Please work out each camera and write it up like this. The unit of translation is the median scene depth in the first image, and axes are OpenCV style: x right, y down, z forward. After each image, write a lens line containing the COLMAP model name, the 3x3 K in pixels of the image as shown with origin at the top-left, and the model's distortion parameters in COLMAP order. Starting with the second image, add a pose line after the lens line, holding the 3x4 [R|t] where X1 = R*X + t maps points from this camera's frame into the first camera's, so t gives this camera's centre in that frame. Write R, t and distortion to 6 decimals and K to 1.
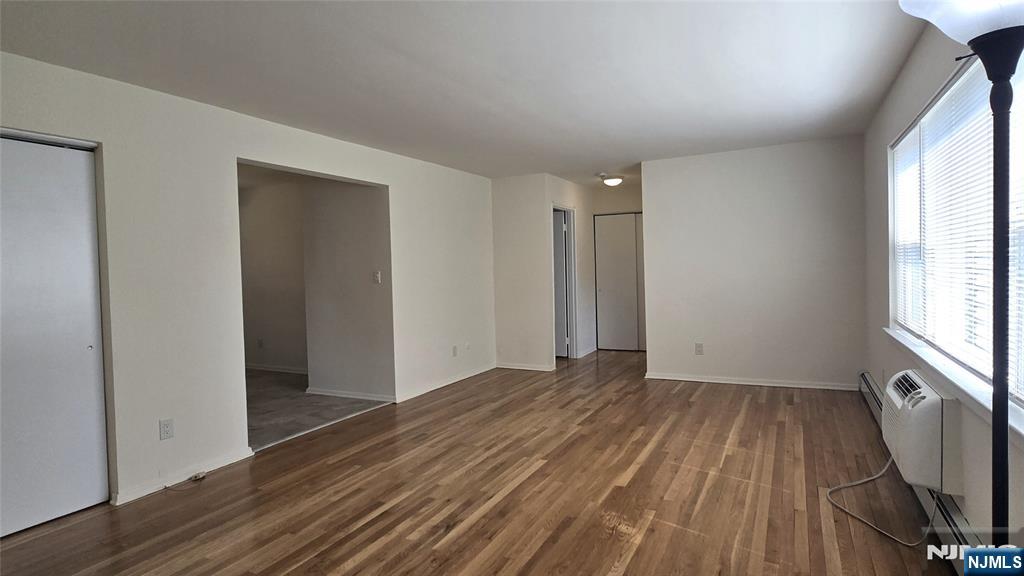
lens RADIAL K [[417.5, 0, 513.2], [0, 417.5, 281.8], [0, 0, 1]] dist [-0.004301, -0.000049]
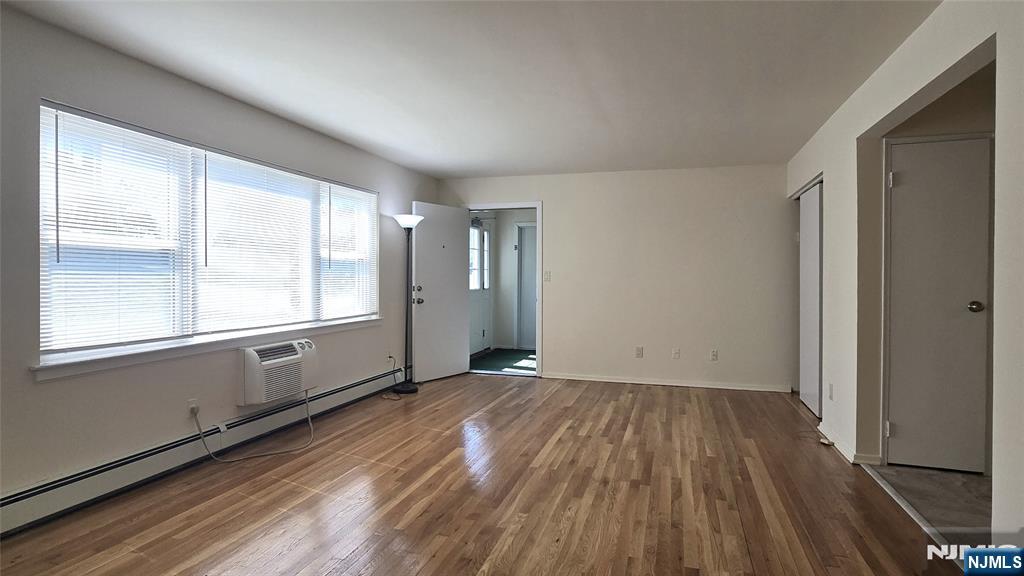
lens RADIAL K [[417.5, 0, 512.1], [0, 417.5, 281.8], [0, 0, 1]] dist [-0.004301, -0.000049]
pose [[-0.972334, 0.029750, -0.231694, 0.332898], [0.017948, 0.998440, 0.052880, -0.044140], [0.232906, 0.047259, -0.971350, 1.919435]]
